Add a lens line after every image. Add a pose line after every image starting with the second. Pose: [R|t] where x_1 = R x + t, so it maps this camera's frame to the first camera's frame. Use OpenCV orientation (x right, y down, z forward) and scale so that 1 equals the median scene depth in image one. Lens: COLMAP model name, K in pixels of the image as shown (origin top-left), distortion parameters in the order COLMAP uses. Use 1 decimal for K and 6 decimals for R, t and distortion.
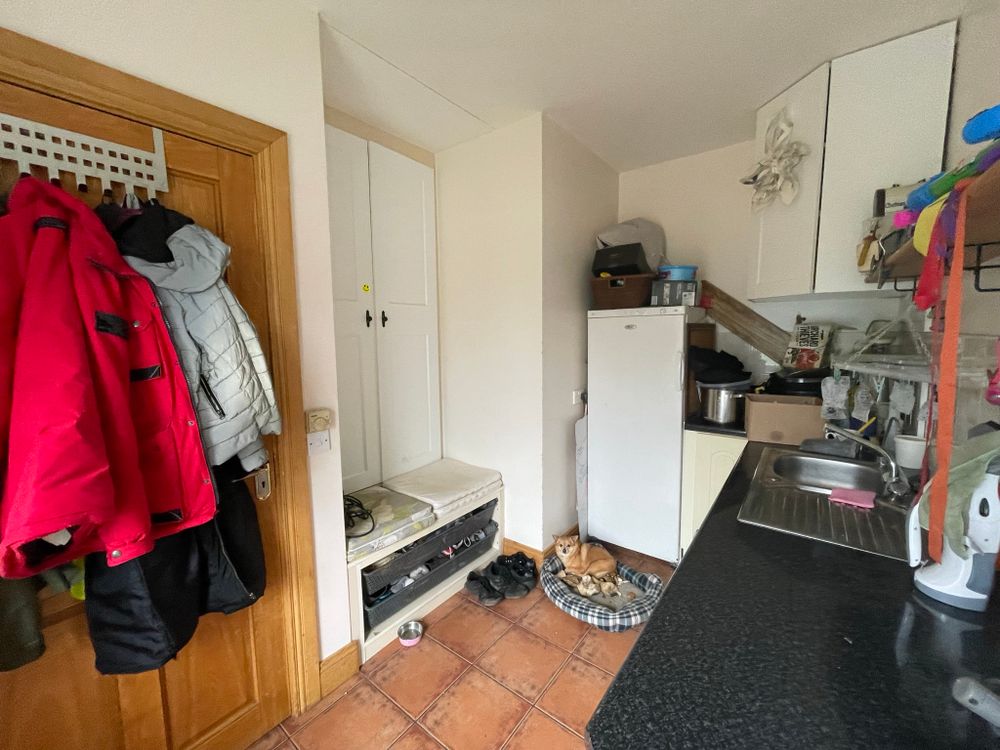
lens RADIAL K [[400.3, 0, 494.3], [0, 400.3, 373.7], [0, 0, 1]] dist [-0.003030, -0.000245]
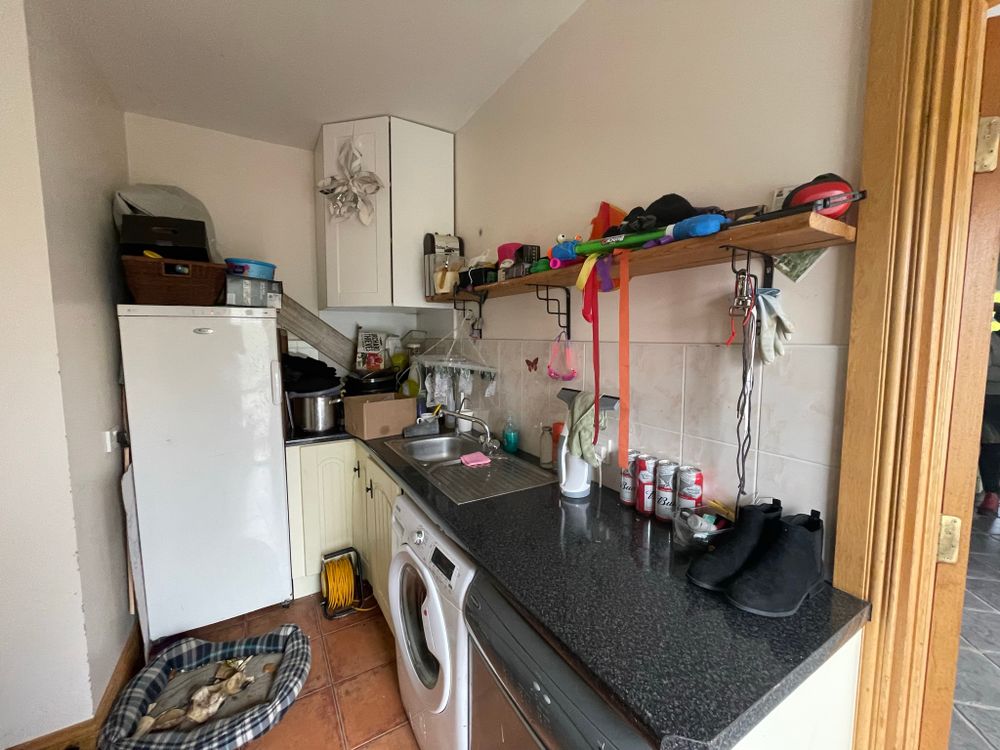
lens RADIAL K [[400.3, 0, 496.8], [0, 400.3, 373.6], [0, 0, 1]] dist [-0.003030, -0.000245]
pose [[0.359279, -0.072828, 0.930384, -0.182340], [0.096192, 0.994530, 0.040703, -0.015750], [-0.928260, 0.074872, 0.364319, 0.237697]]
